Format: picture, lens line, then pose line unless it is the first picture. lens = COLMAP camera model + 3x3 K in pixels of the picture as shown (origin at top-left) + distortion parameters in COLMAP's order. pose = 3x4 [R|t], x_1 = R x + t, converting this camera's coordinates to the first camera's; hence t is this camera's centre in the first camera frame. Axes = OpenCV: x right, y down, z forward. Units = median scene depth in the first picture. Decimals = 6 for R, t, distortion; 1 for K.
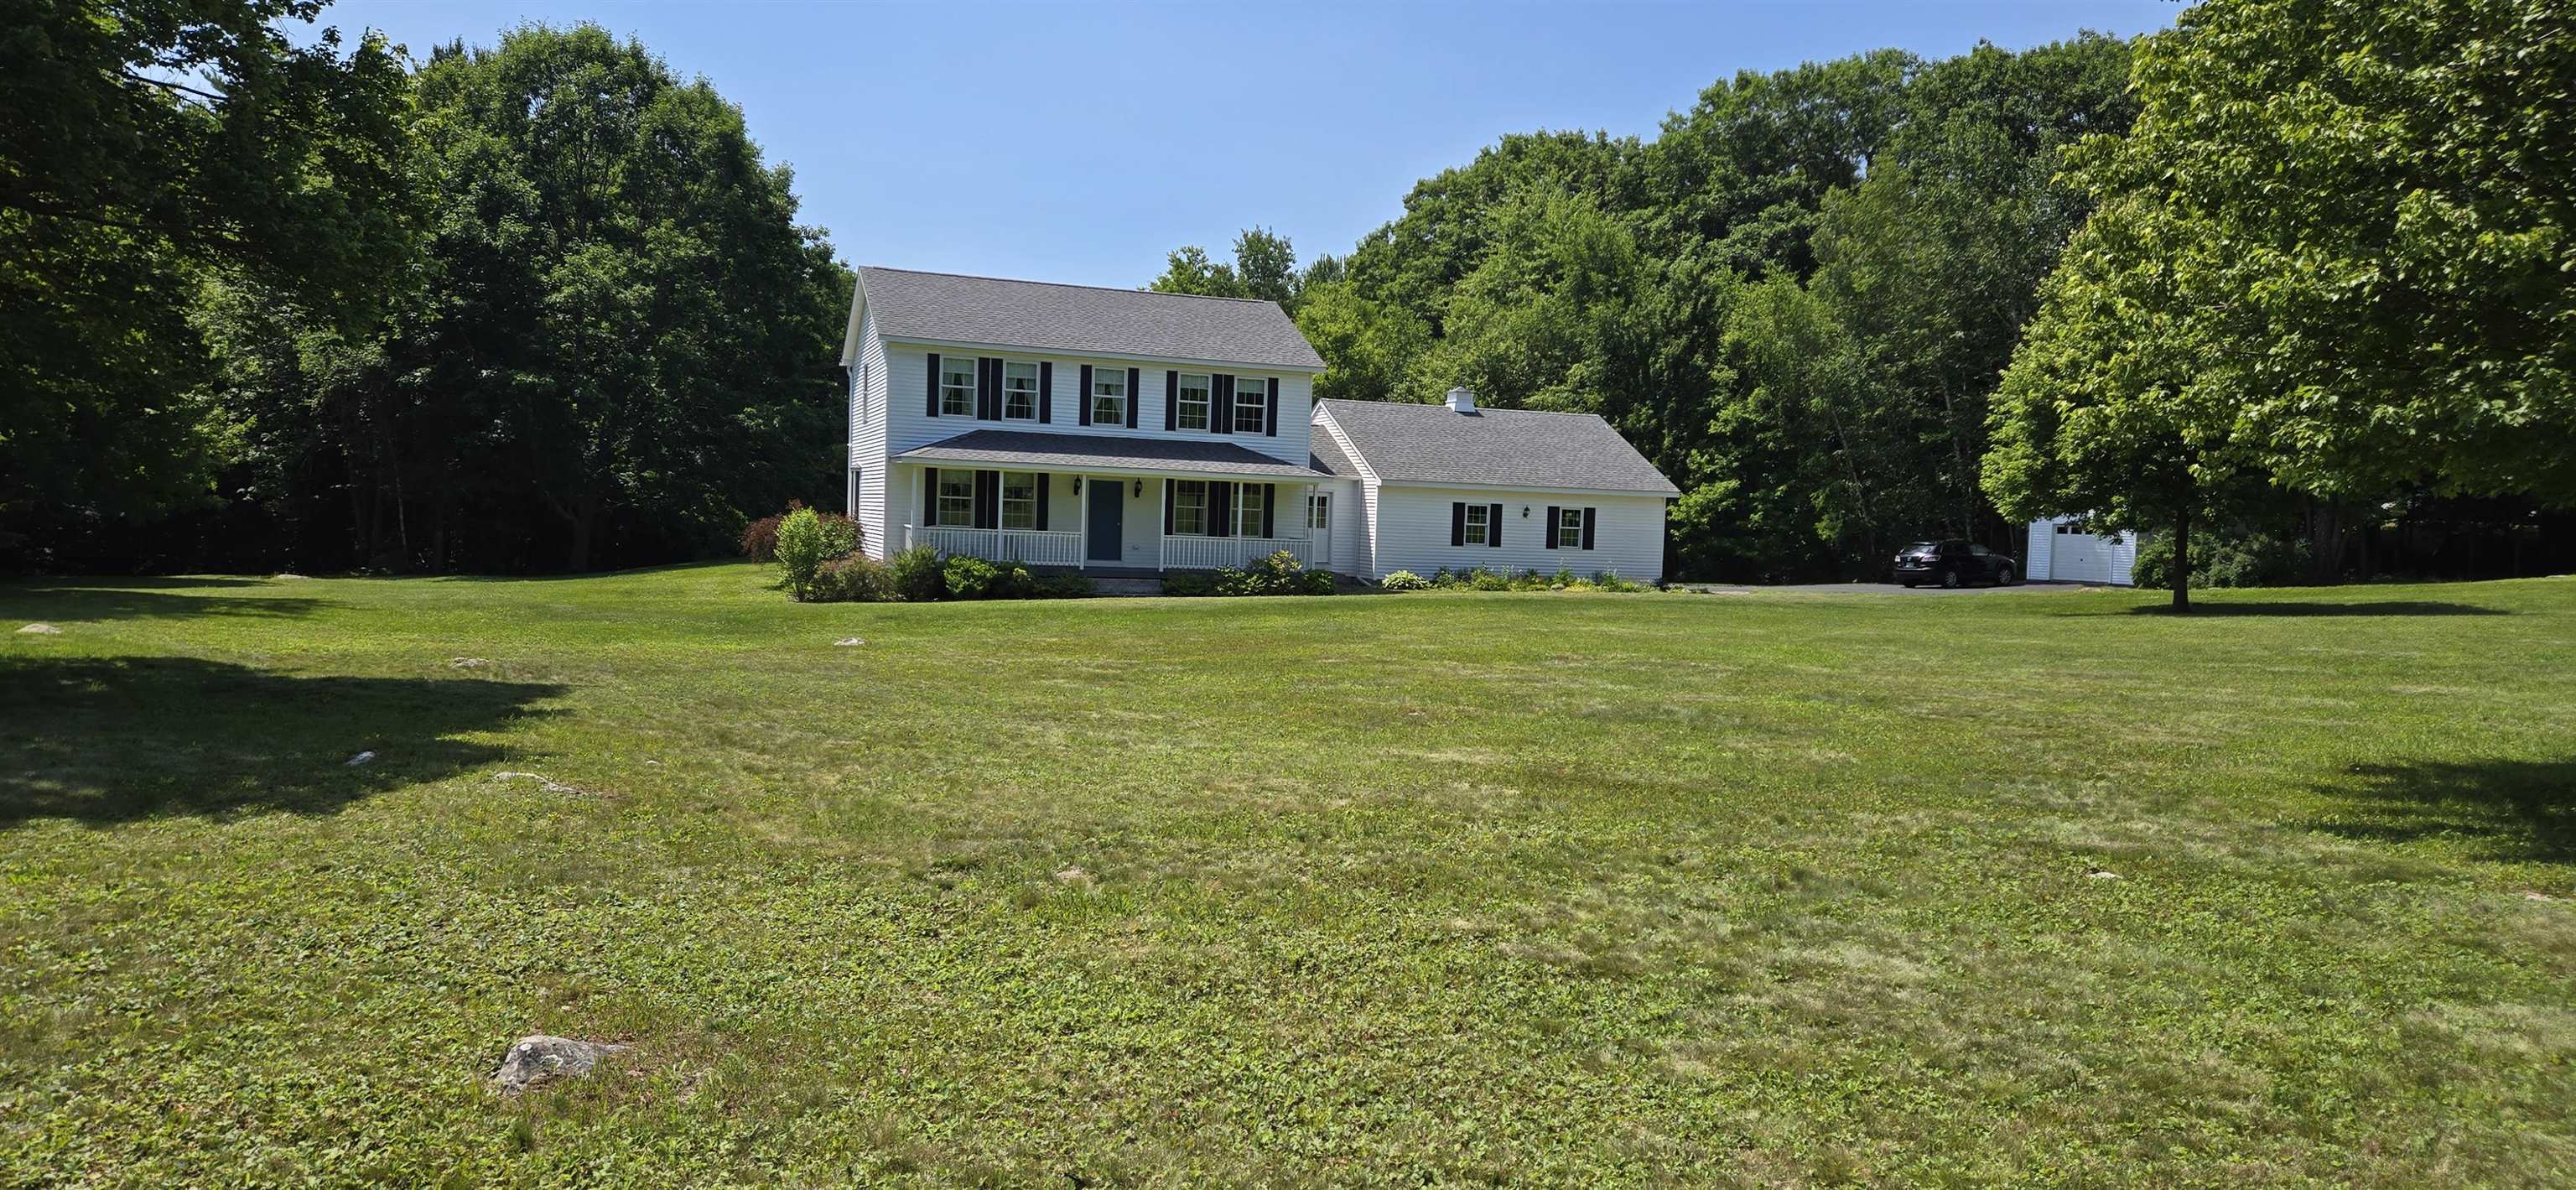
lens RADIAL K [[1651.9, 0, 1311.6], [0, 1651.9, 618.5], [0, 0, 1]] dist [0.048238, -0.047921]
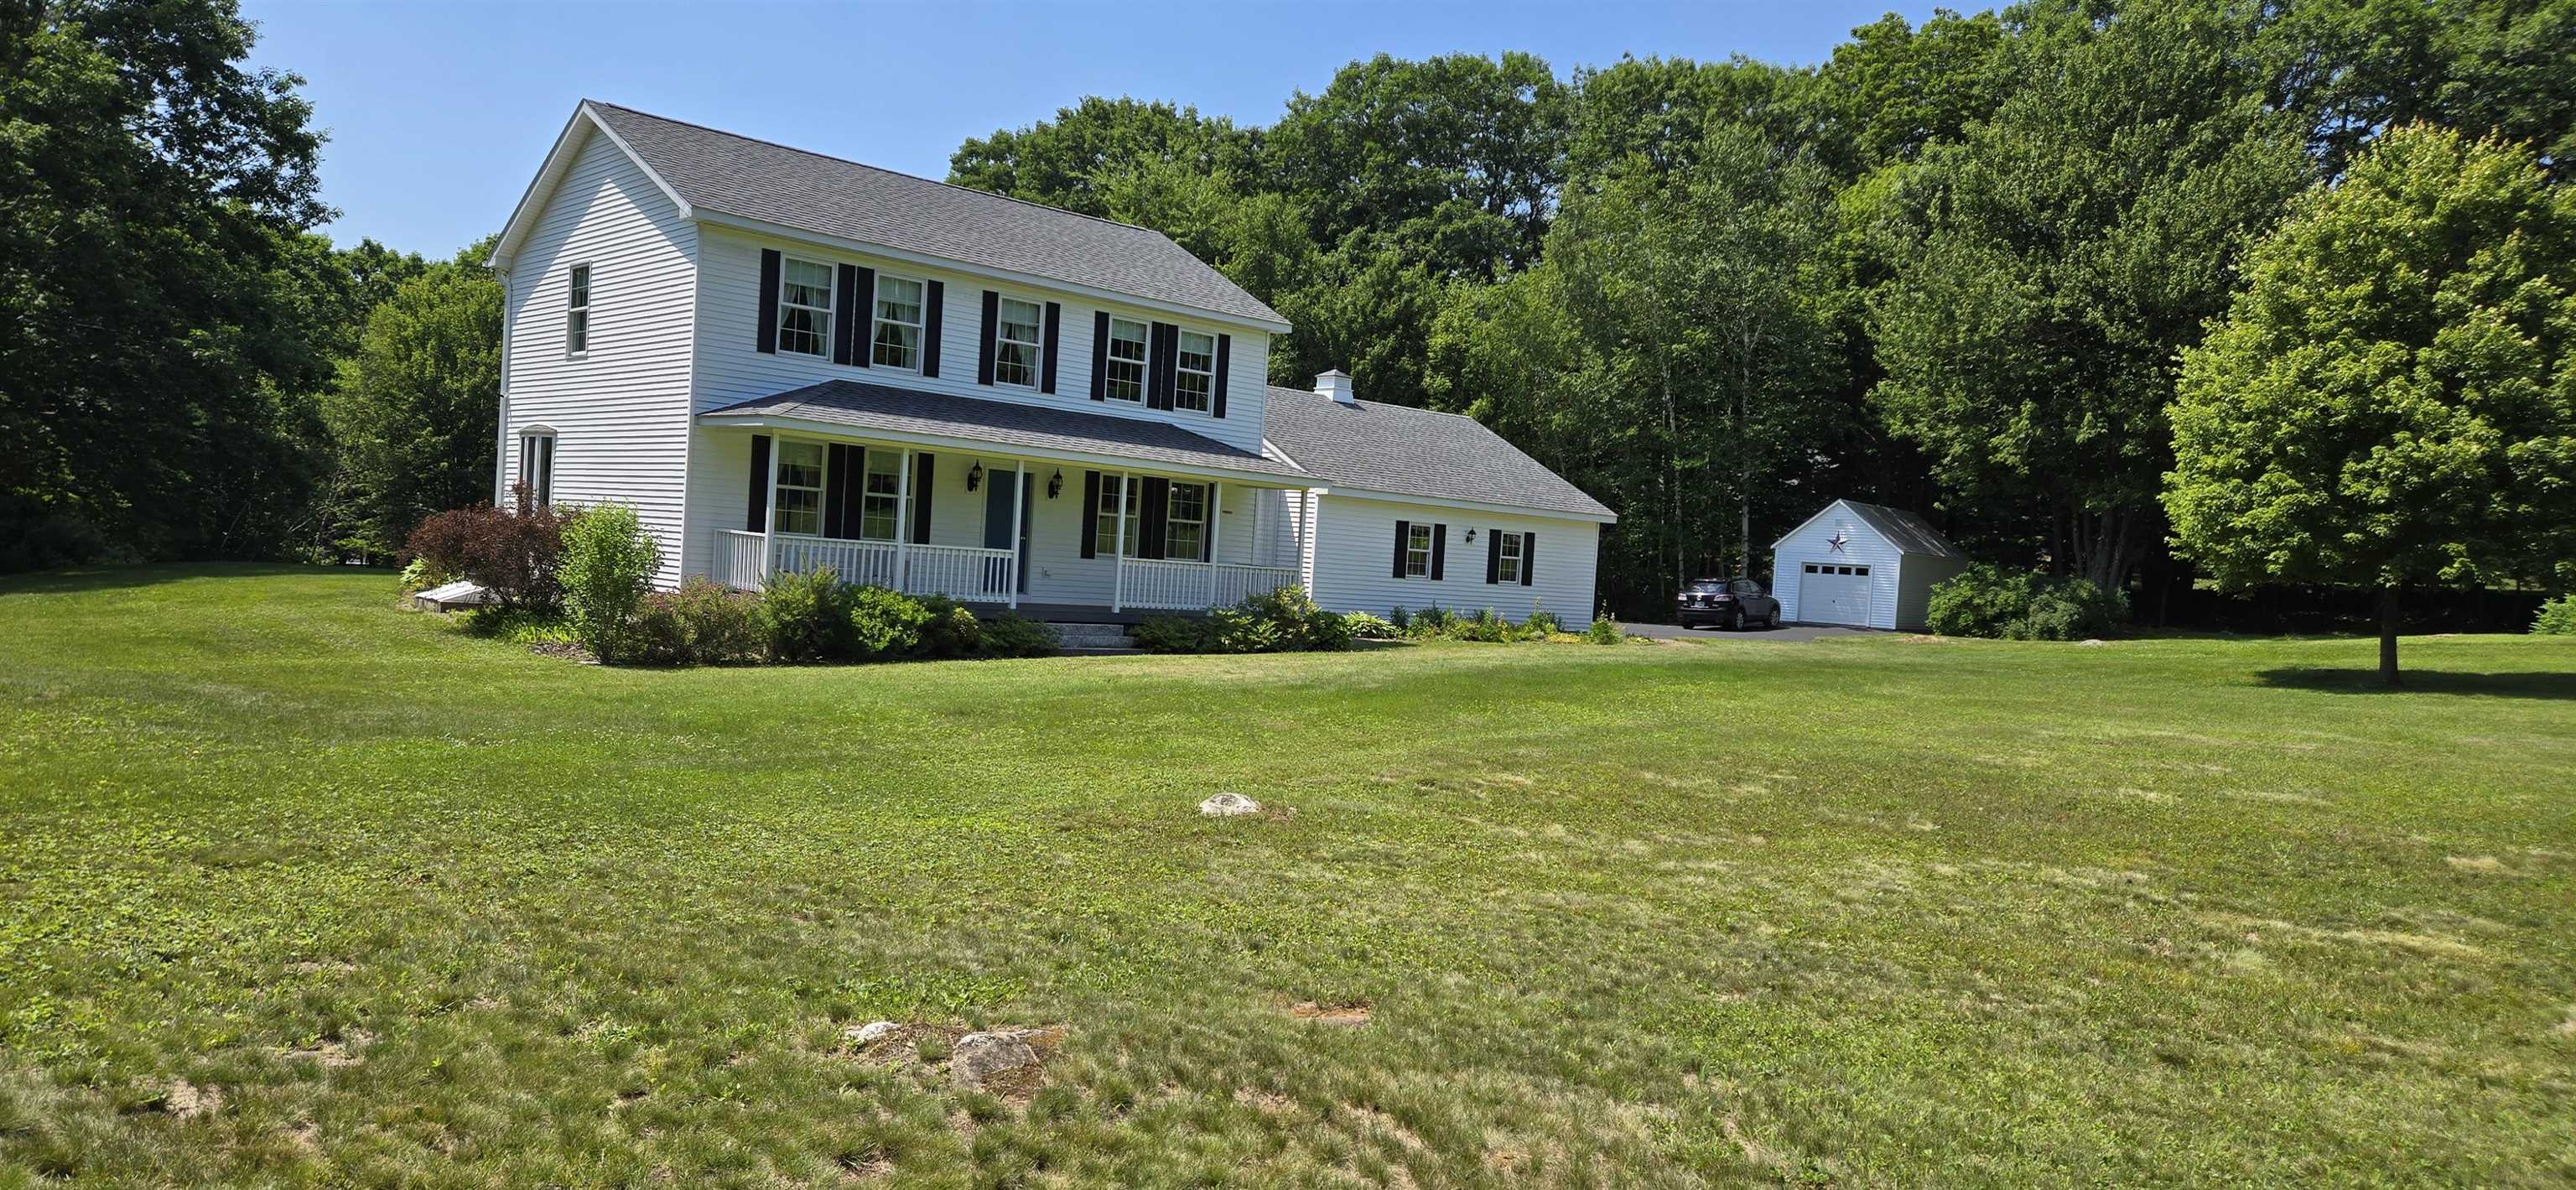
lens RADIAL K [[1651.9, 0, 1261.5], [0, 1651.9, 613.6], [0, 0, 1]] dist [0.048238, -0.047921]
pose [[0.932307, 0.014130, 0.361393, -0.259912], [-0.010836, 0.999879, -0.011138, -0.020129], [-0.361506, 0.006468, 0.932347, 0.344615]]
